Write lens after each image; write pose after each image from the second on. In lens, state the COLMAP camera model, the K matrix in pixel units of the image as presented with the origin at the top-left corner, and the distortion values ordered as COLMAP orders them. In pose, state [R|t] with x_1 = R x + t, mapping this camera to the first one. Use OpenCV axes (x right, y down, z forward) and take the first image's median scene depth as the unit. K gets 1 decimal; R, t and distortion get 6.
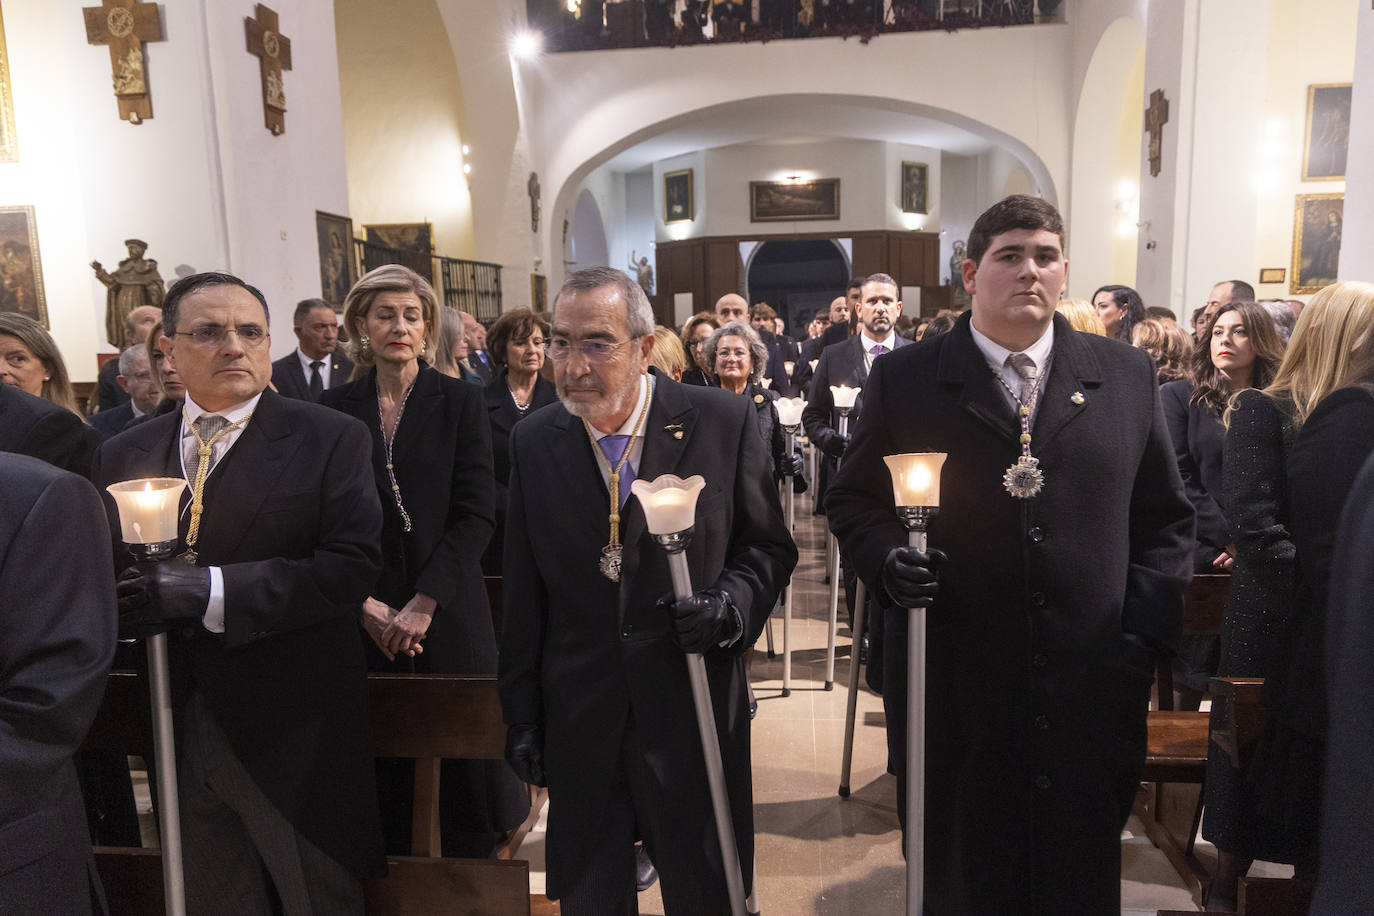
lens RADIAL K [[909.0, 0, 696.7], [0, 909.0, 454.5], [0, 0, 1]] dist [-0.002722, 0.000944]
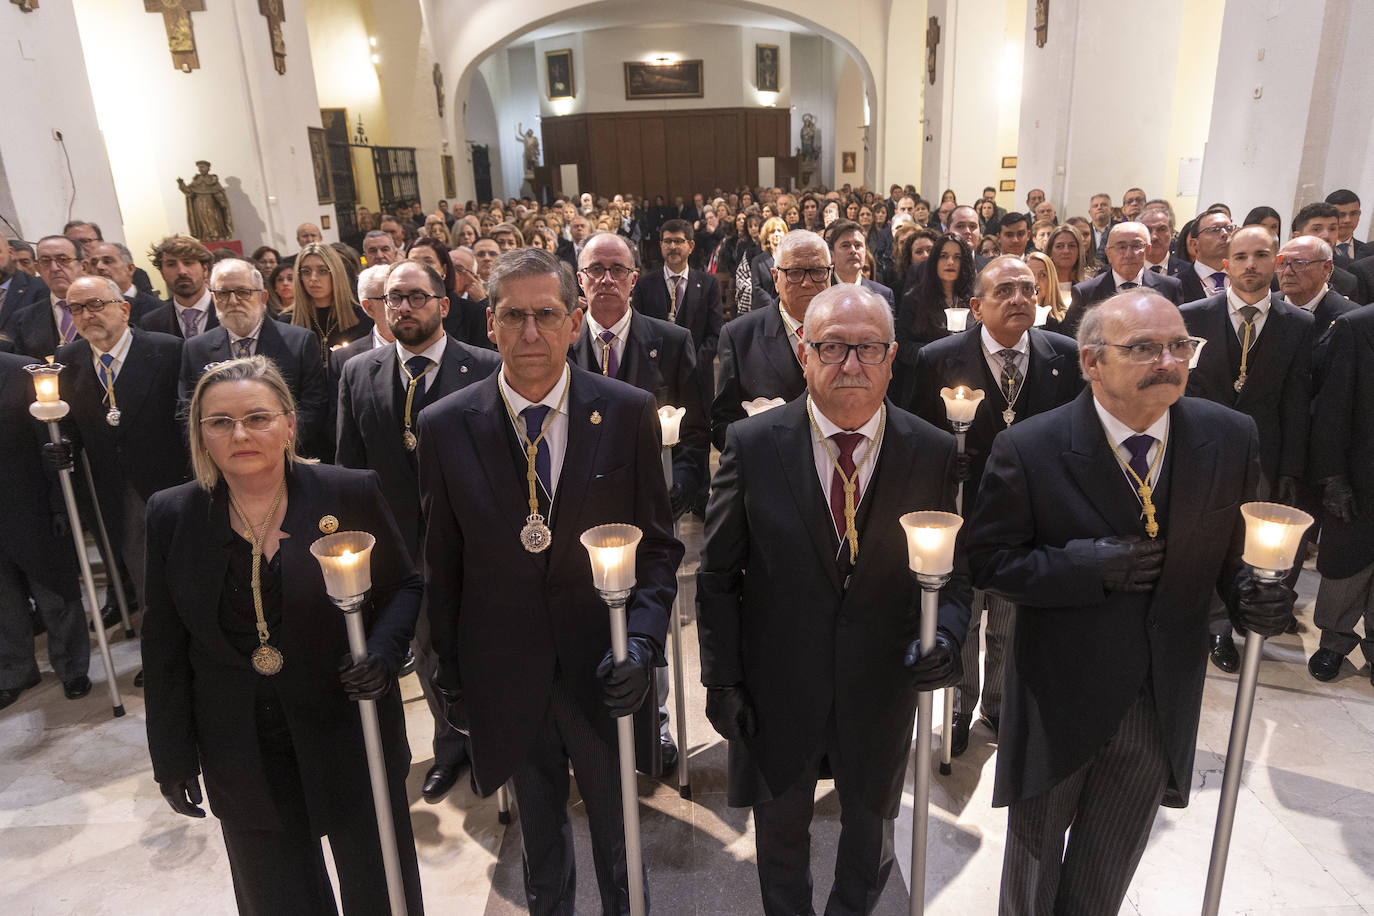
lens RADIAL K [[915.5, 0, 685.4], [0, 915.5, 451.8], [0, 0, 1]] dist [0.004342, -0.002710]
pose [[0.992535, -0.045555, 0.113130, -0.021155], [0.027964, 0.987912, 0.152473, 0.007586], [-0.118709, -0.148171, 0.981811, -0.253985]]
